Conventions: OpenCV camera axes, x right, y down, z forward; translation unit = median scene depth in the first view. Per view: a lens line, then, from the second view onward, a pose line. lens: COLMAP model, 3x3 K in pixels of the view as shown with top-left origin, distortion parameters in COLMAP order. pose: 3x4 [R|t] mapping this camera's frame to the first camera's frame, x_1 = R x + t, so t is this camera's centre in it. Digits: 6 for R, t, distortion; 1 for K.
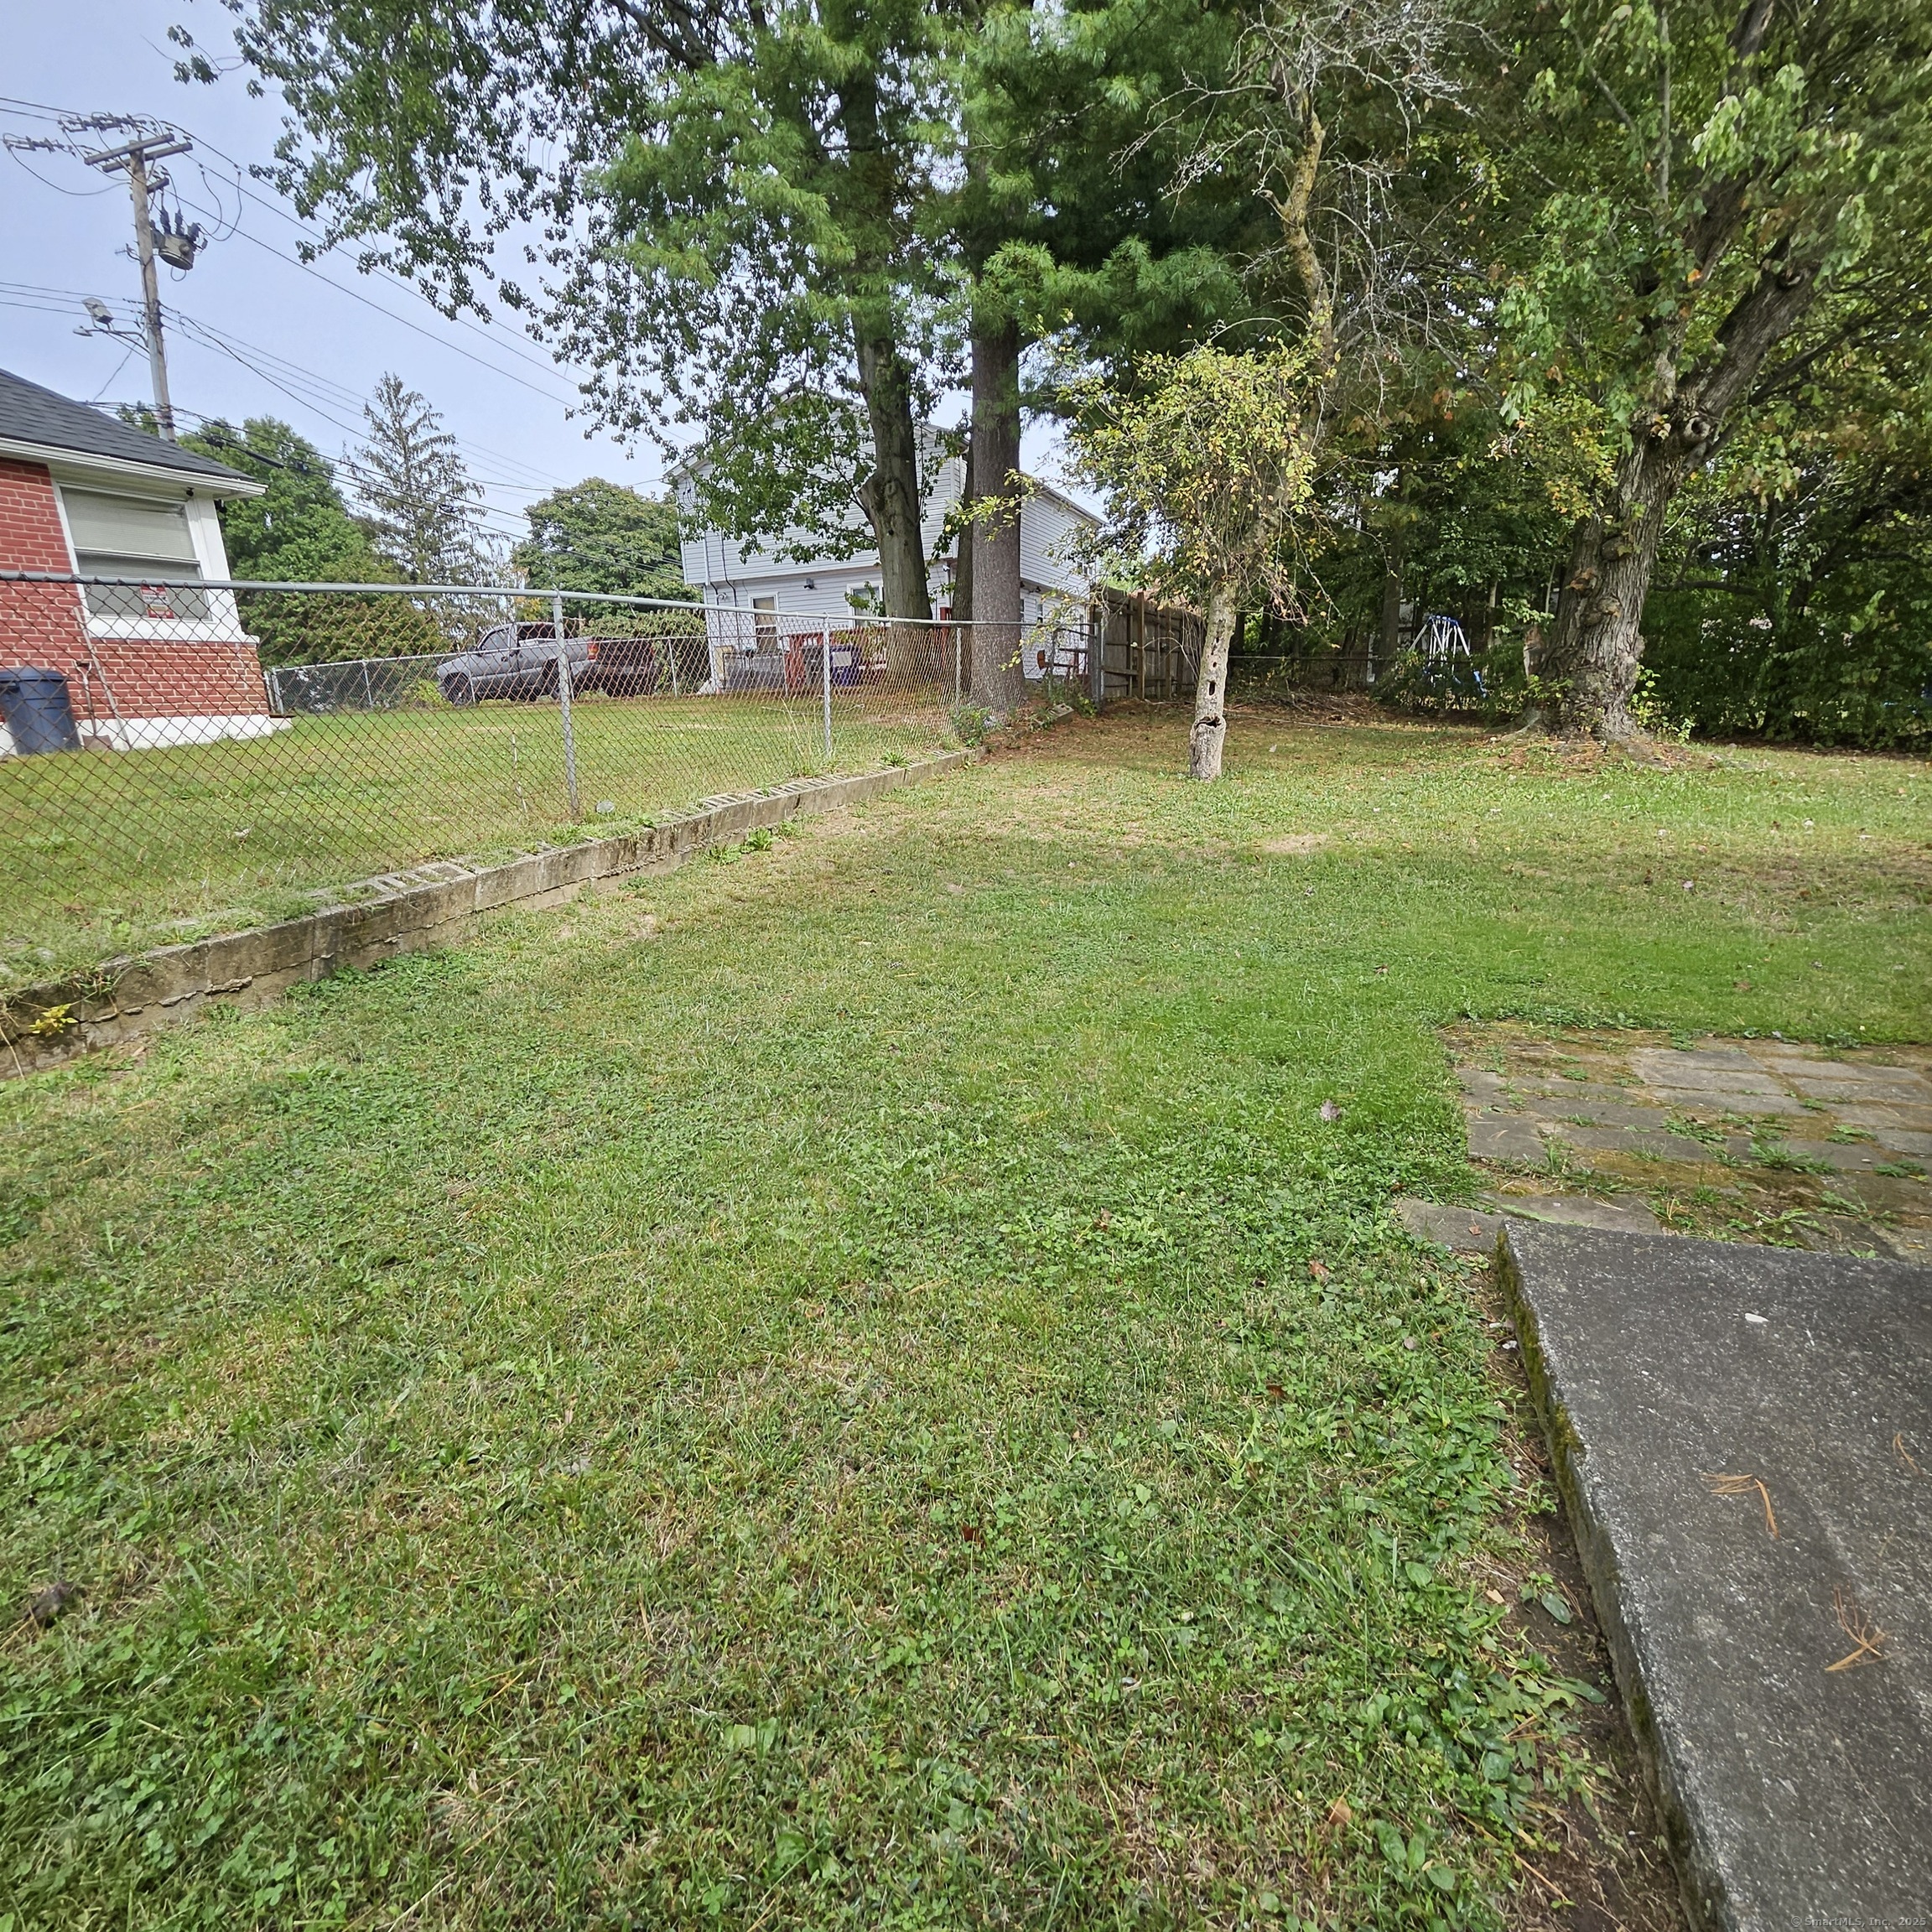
lens RADIAL K [[1012.7, 0, 961.9], [0, 1012.7, 961.5], [0, 0, 1]] dist [0.000120, -0.001242]
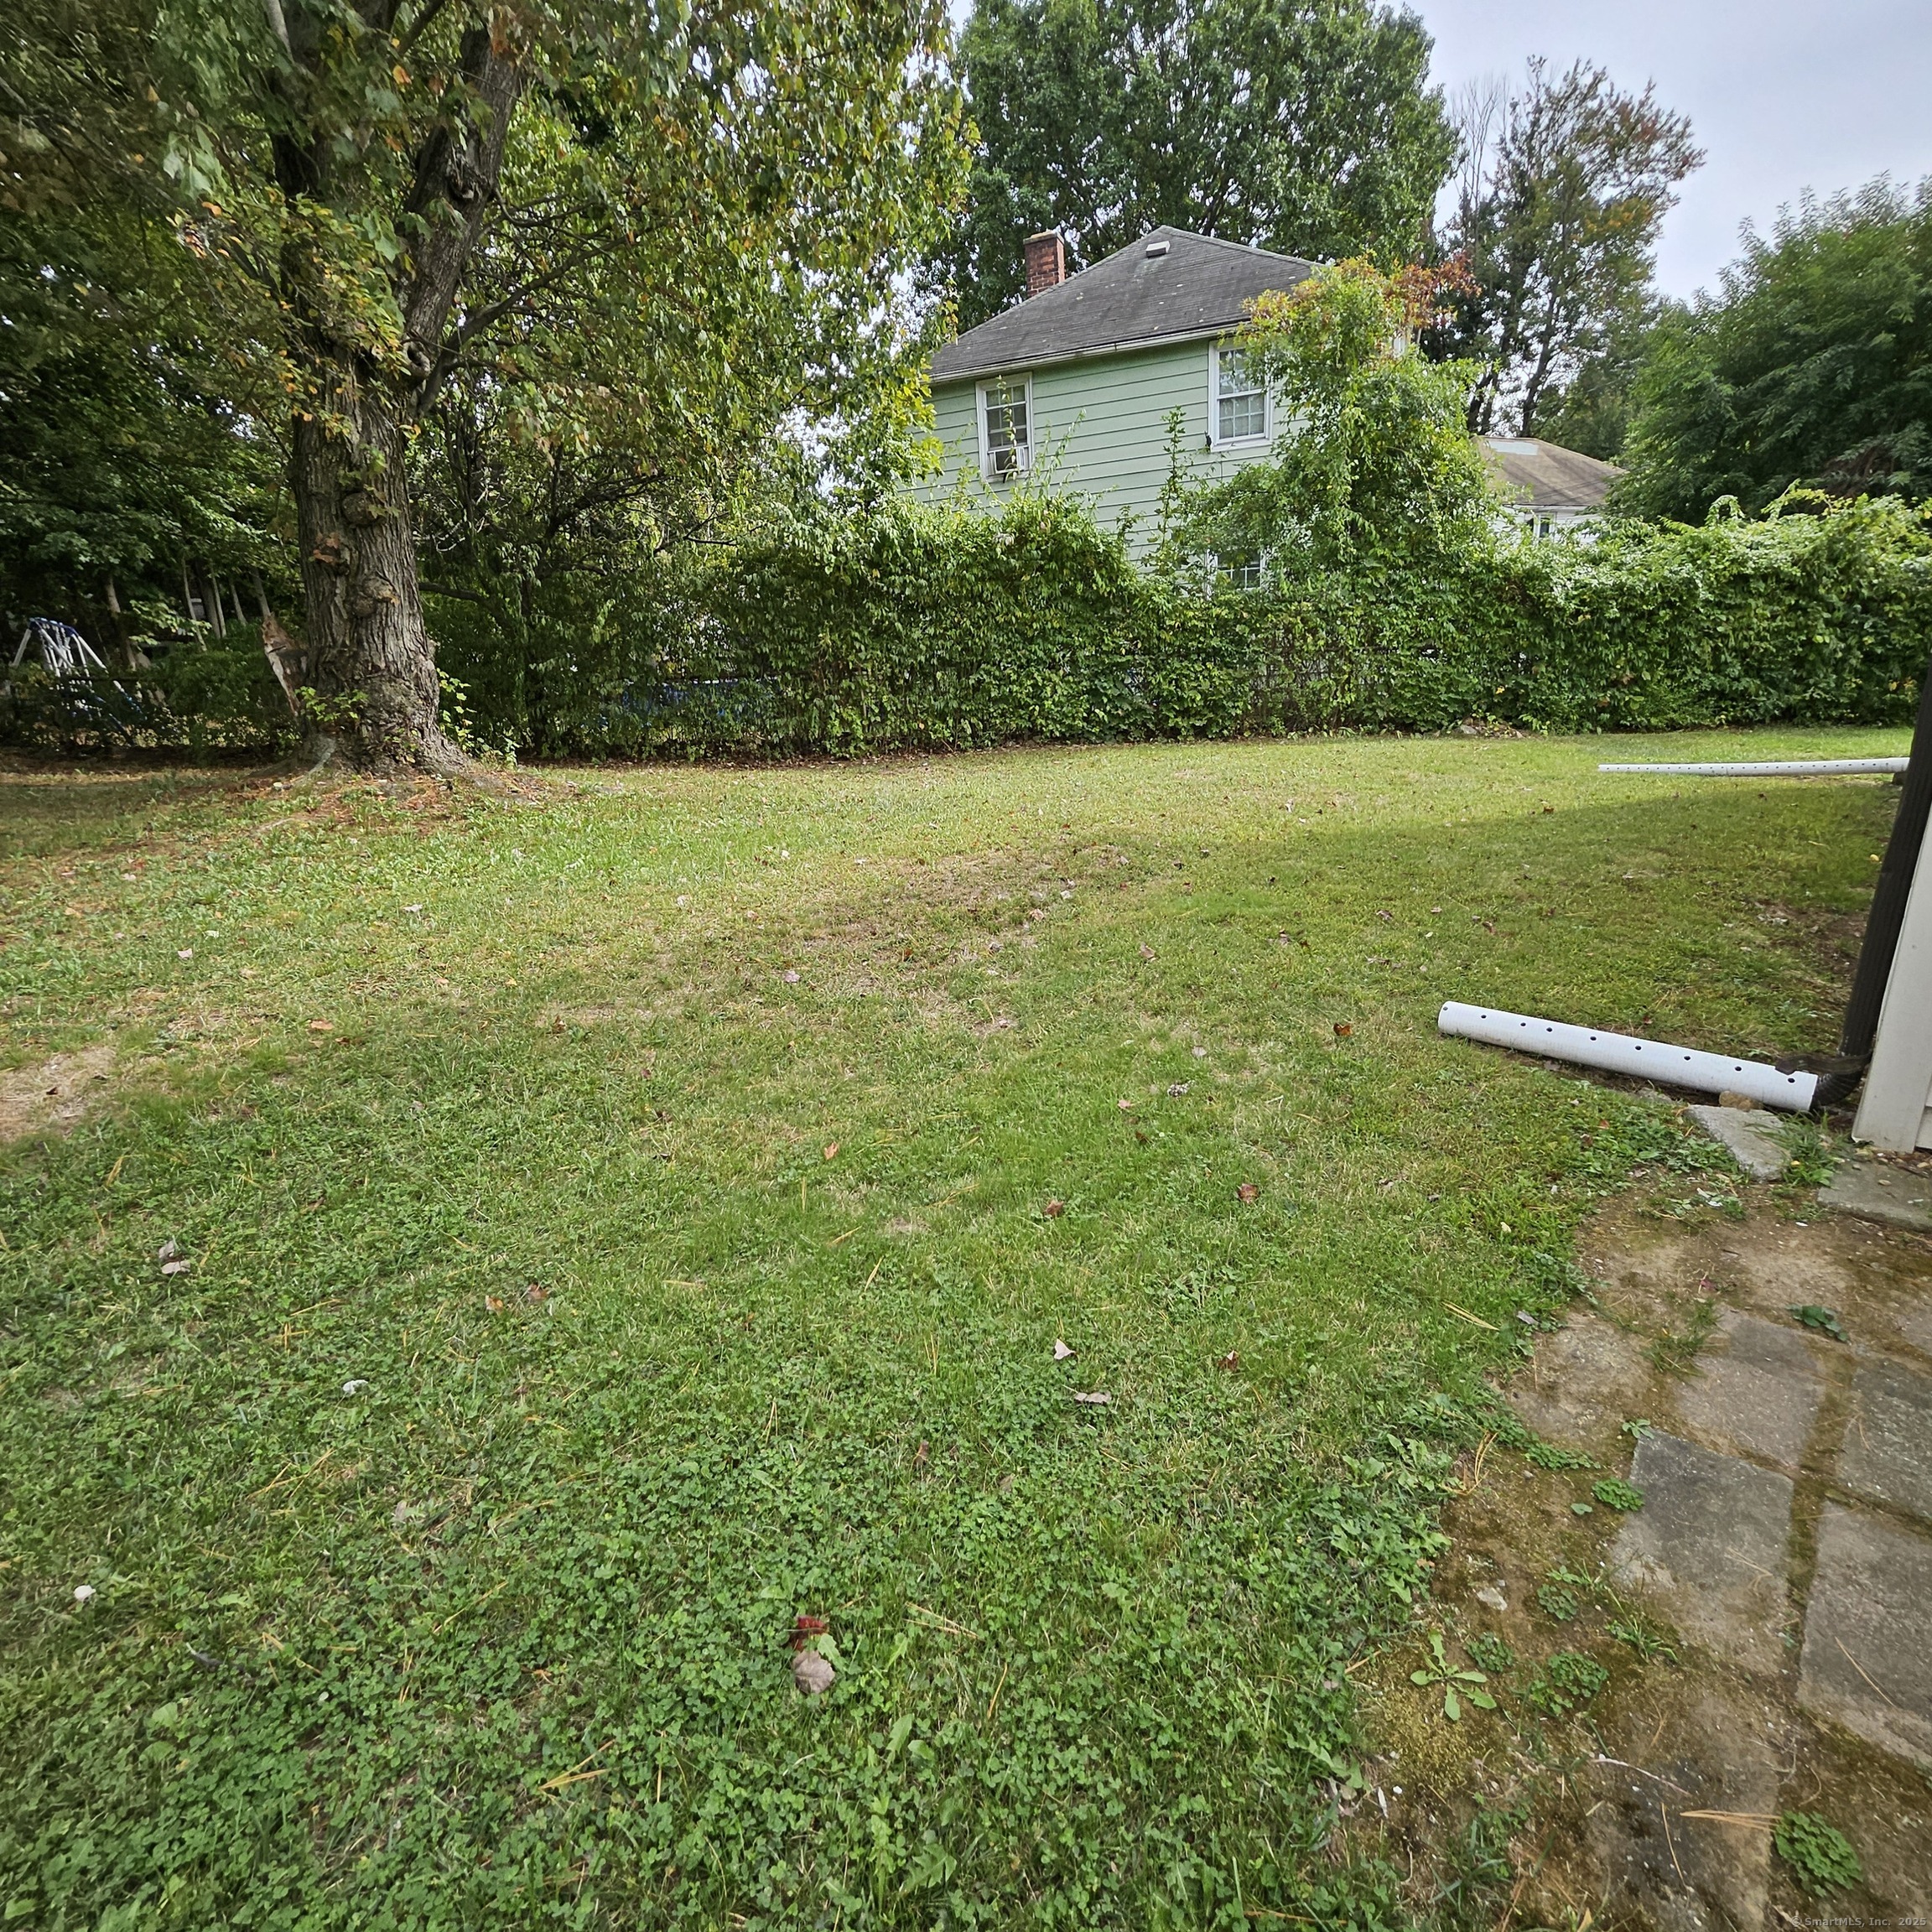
lens RADIAL K [[1012.7, 0, 958.0], [0, 1012.7, 972.7], [0, 0, 1]] dist [0.000120, -0.001242]
pose [[0.405998, -0.255314, 0.877485, 0.101762], [0.268787, 0.951073, 0.152361, -0.089249], [-0.873452, 0.173998, 0.454759, 0.352691]]
